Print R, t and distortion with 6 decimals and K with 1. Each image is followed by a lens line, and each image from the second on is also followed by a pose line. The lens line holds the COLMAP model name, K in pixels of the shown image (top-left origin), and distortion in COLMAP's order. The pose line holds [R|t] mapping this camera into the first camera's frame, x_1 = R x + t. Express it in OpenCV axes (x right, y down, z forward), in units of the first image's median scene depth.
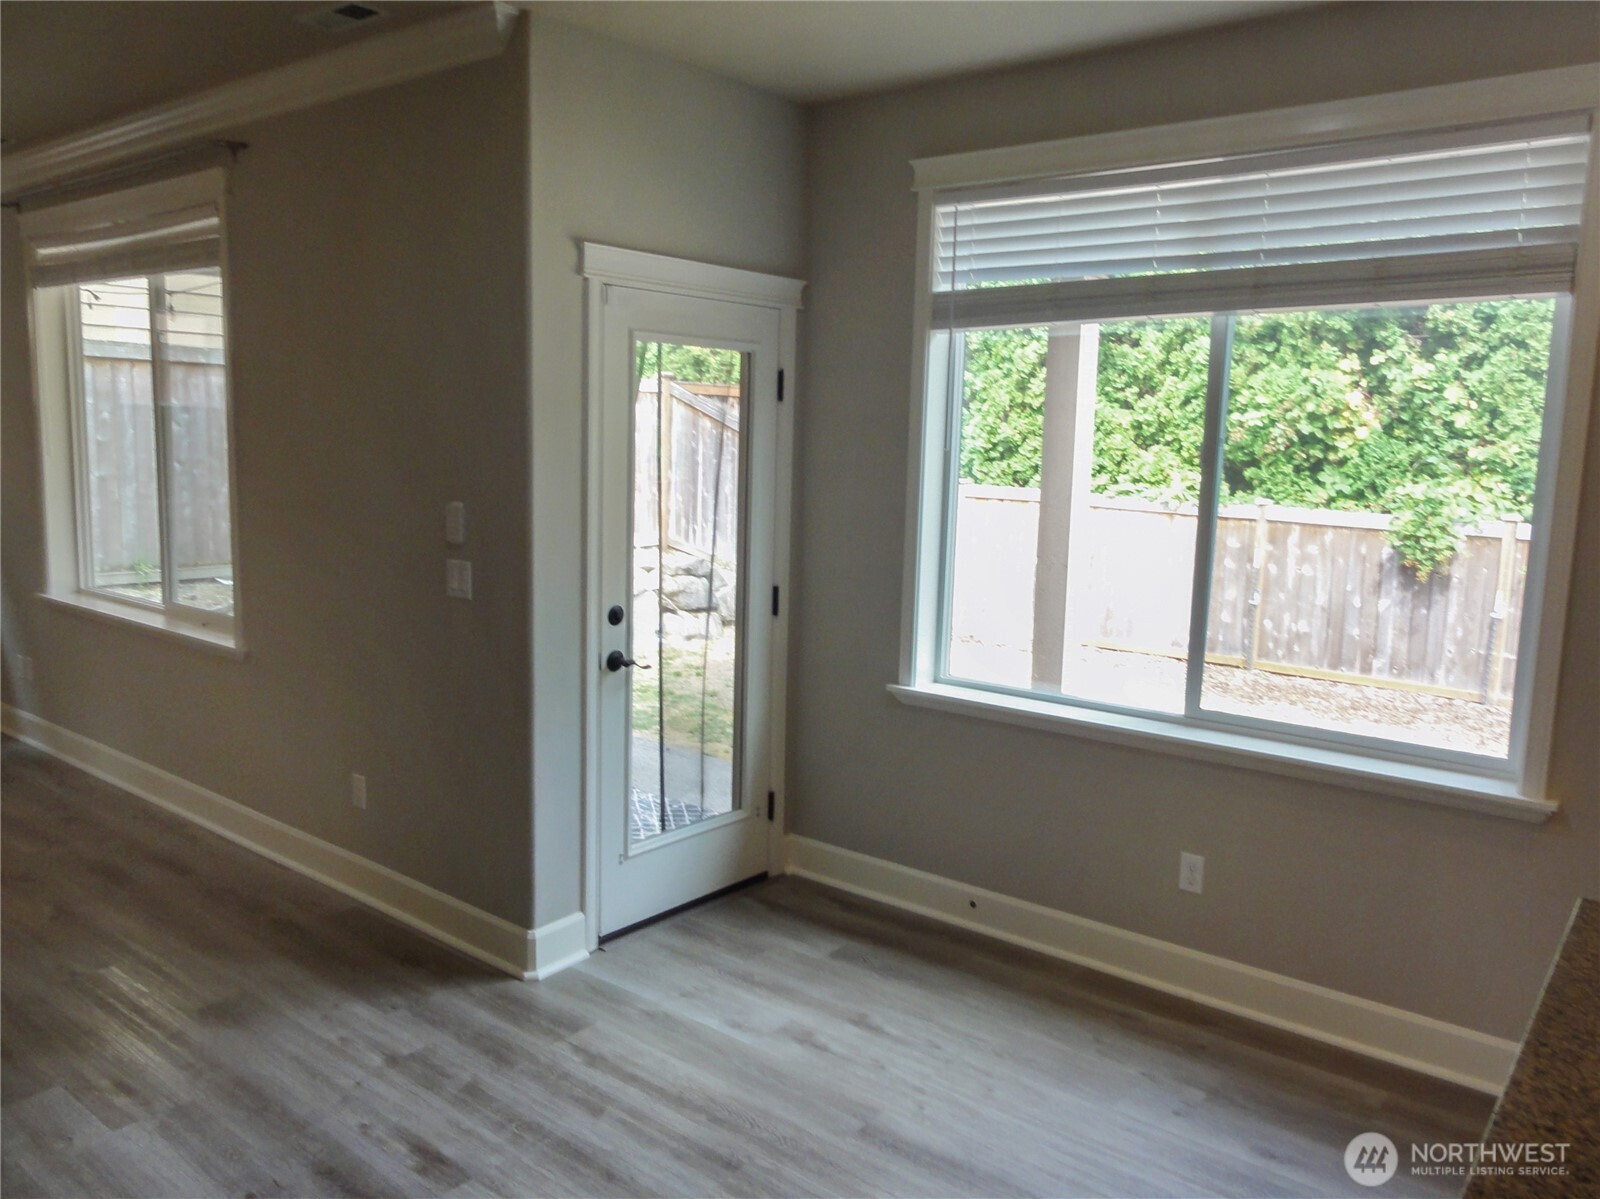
lens RADIAL K [[1191.1, 0, 800.0], [0, 1191.1, 599.5], [0, 0, 1]] dist [0.002162, -0.002816]
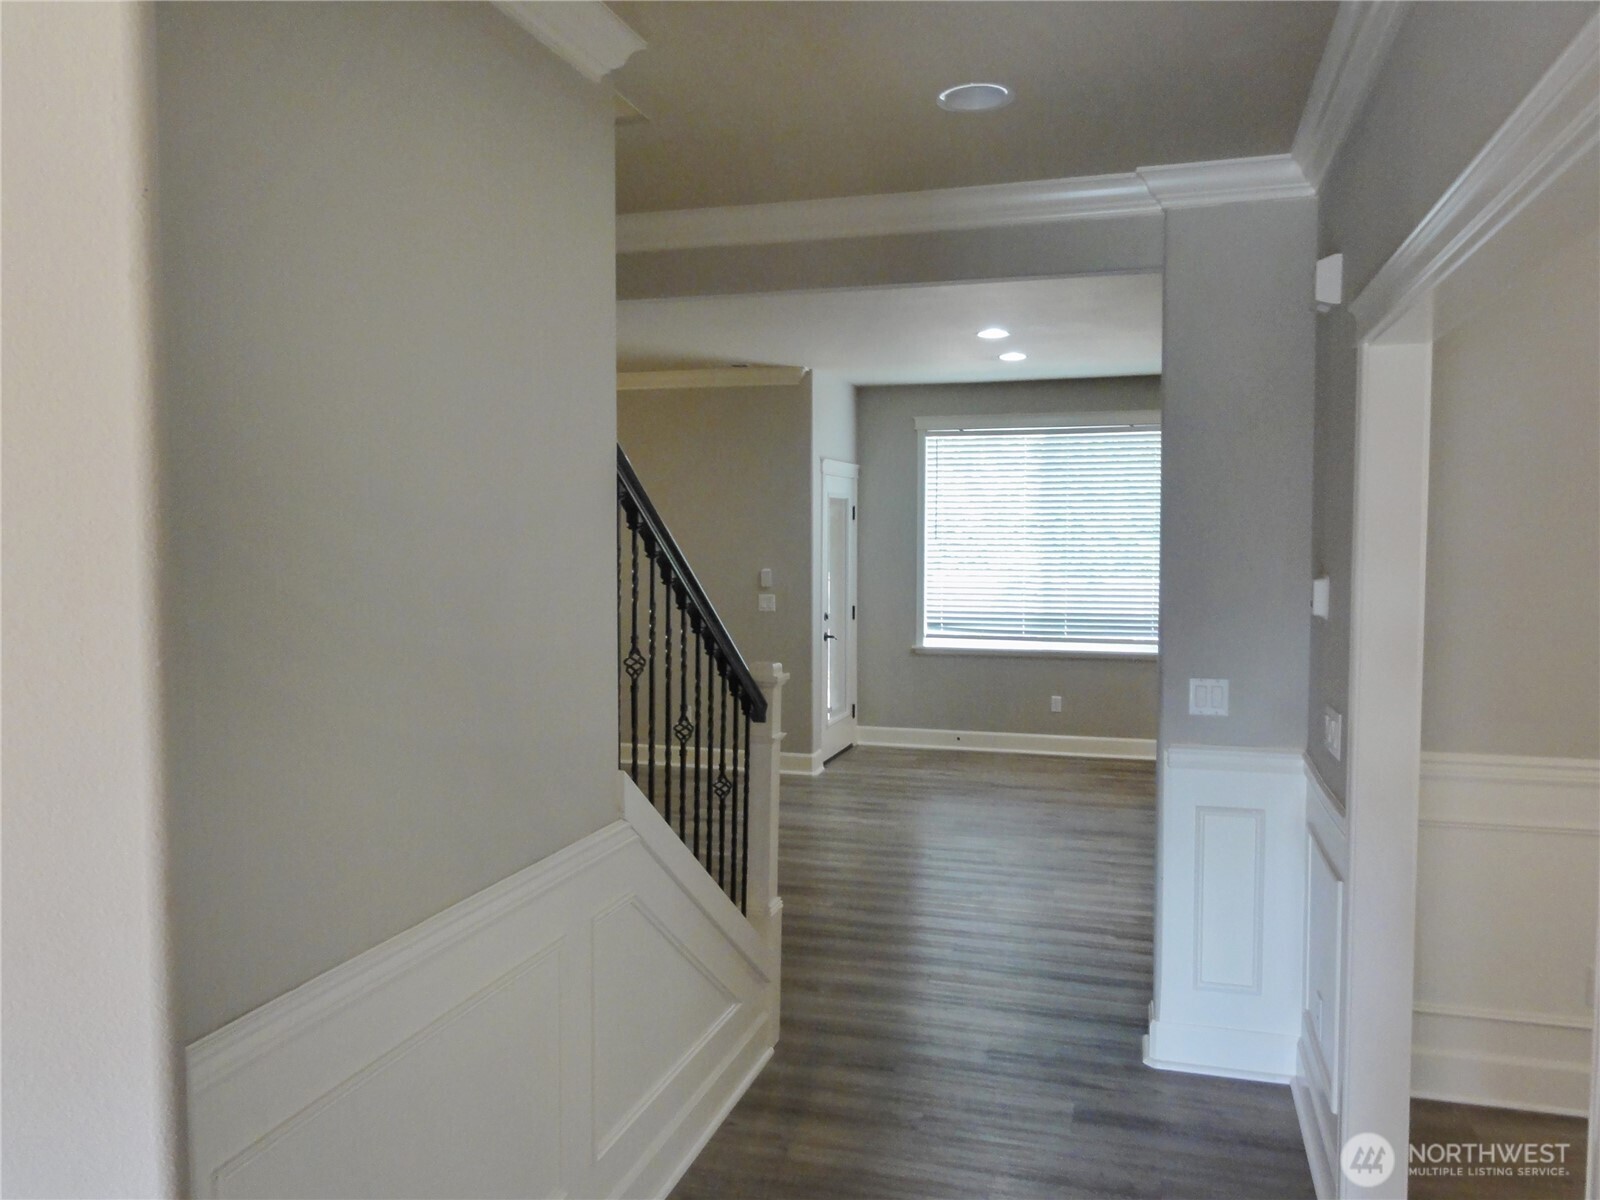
lens RADIAL K [[1157.6, 0, 800.0], [0, 1157.6, 600.0], [0, 0, 1]] dist [0.005599, -0.003321]
pose [[0.927942, -0.047712, 0.369657, -0.280905], [0.075181, 0.995348, -0.060254, 0.031178], [-0.365062, 0.083703, 0.927213, -0.286129]]
